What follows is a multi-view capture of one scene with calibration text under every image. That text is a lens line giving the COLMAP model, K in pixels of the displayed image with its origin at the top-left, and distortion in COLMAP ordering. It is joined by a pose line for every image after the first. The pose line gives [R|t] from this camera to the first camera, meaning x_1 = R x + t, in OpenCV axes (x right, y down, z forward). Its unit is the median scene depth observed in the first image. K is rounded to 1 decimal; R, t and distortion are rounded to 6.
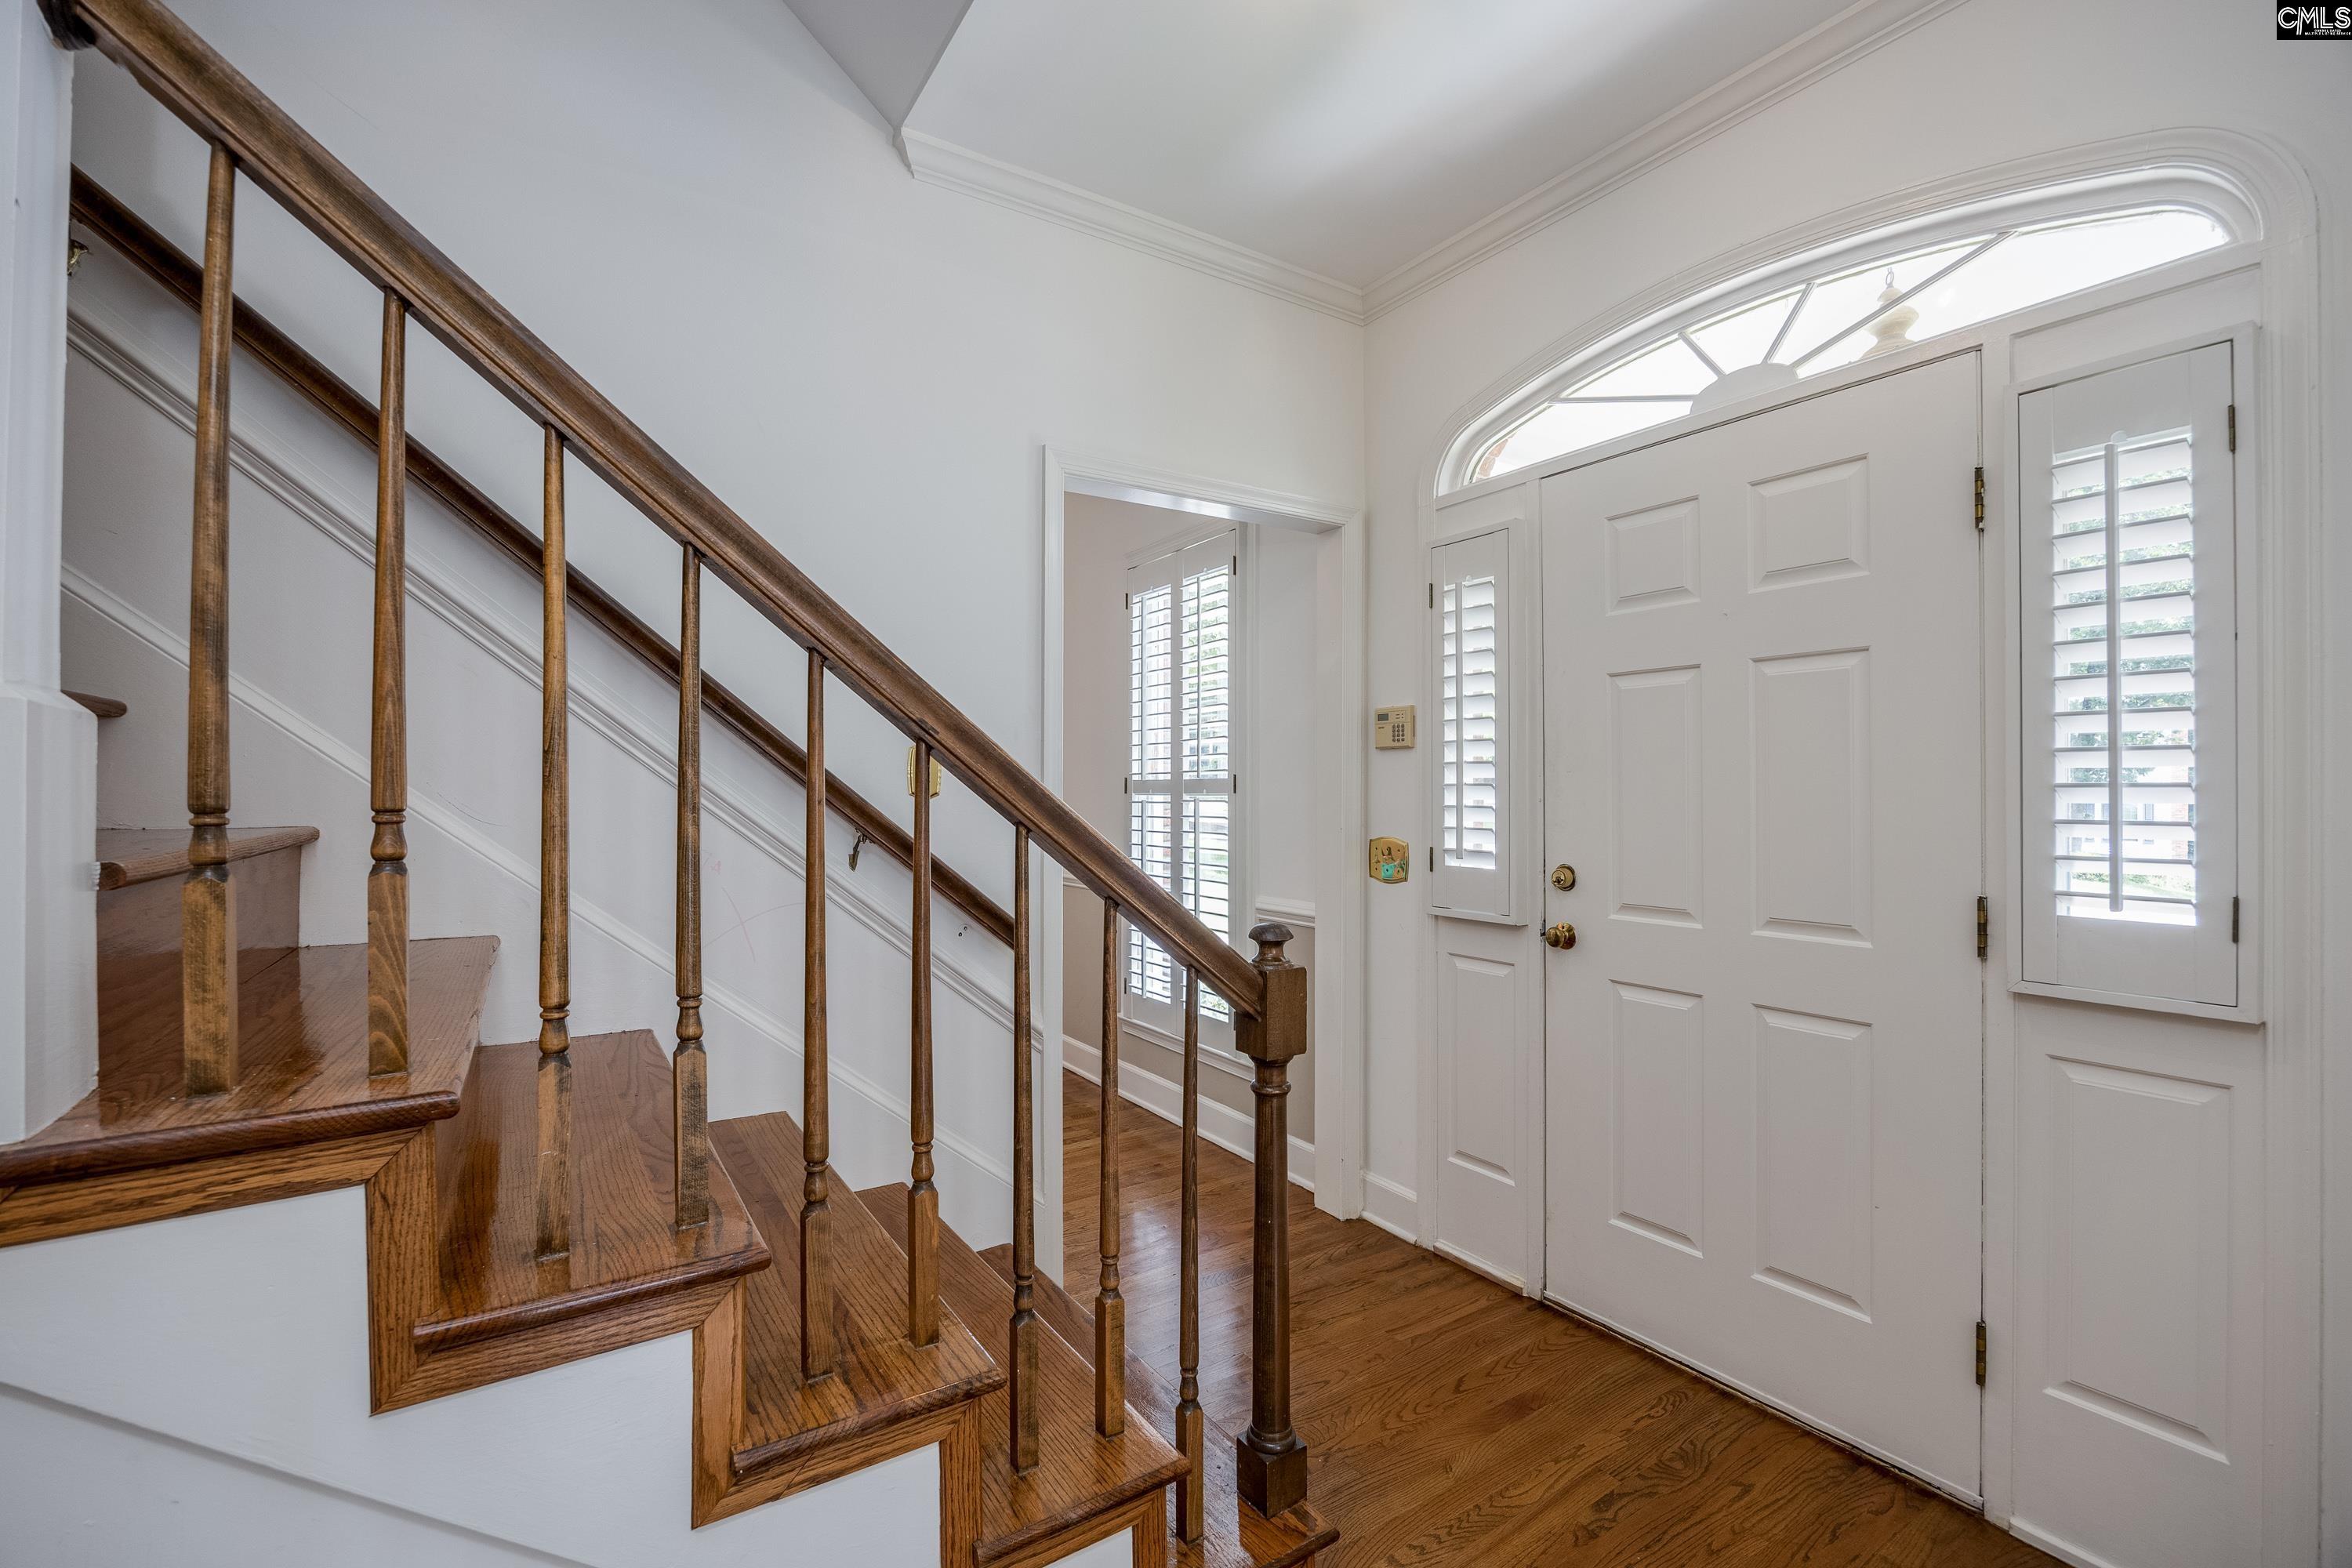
lens RADIAL K [[1064.6, 0, 1176.6], [0, 1064.6, 799.8], [0, 0, 1]] dist [-0.016066, -0.000125]
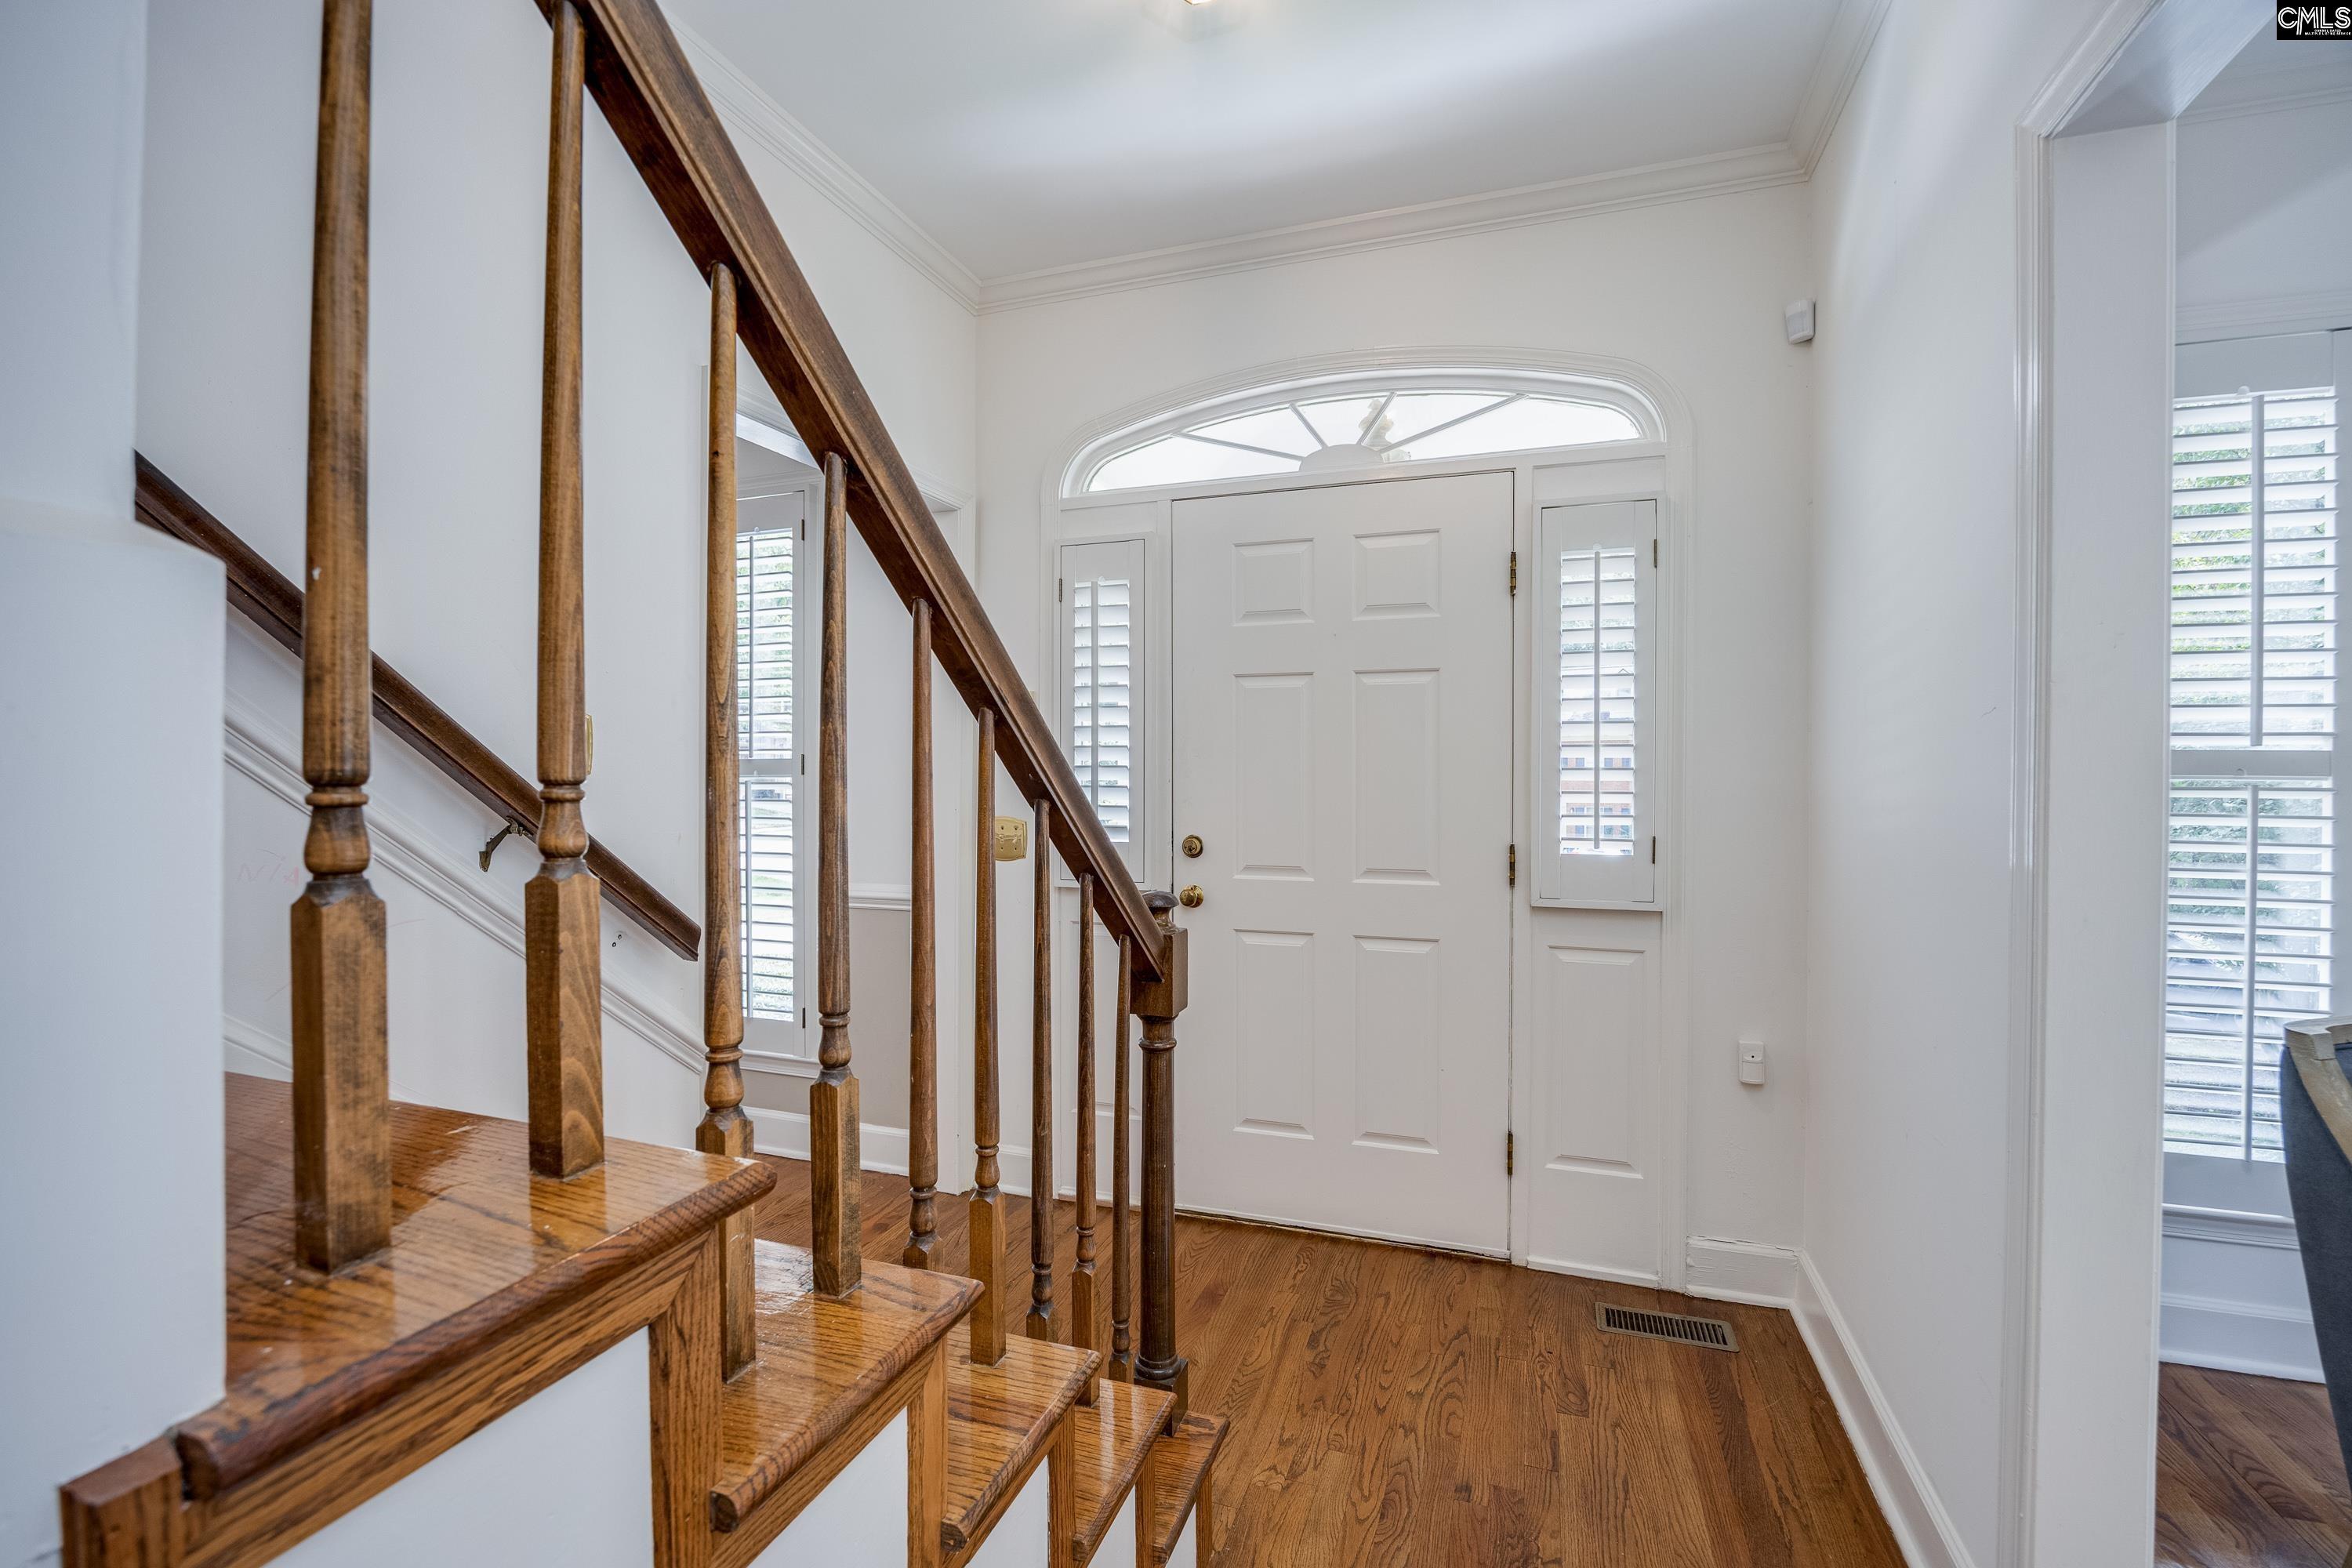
lens RADIAL K [[1064.6, 0, 1176.6], [0, 1064.6, 799.8], [0, 0, 1]] dist [-0.016066, -0.000125]
pose [[0.776070, -0.010798, 0.630554, -0.534282], [0.002789, 0.999902, 0.013689, 0.008013], [-0.630640, -0.008865, 0.776024, 0.141640]]
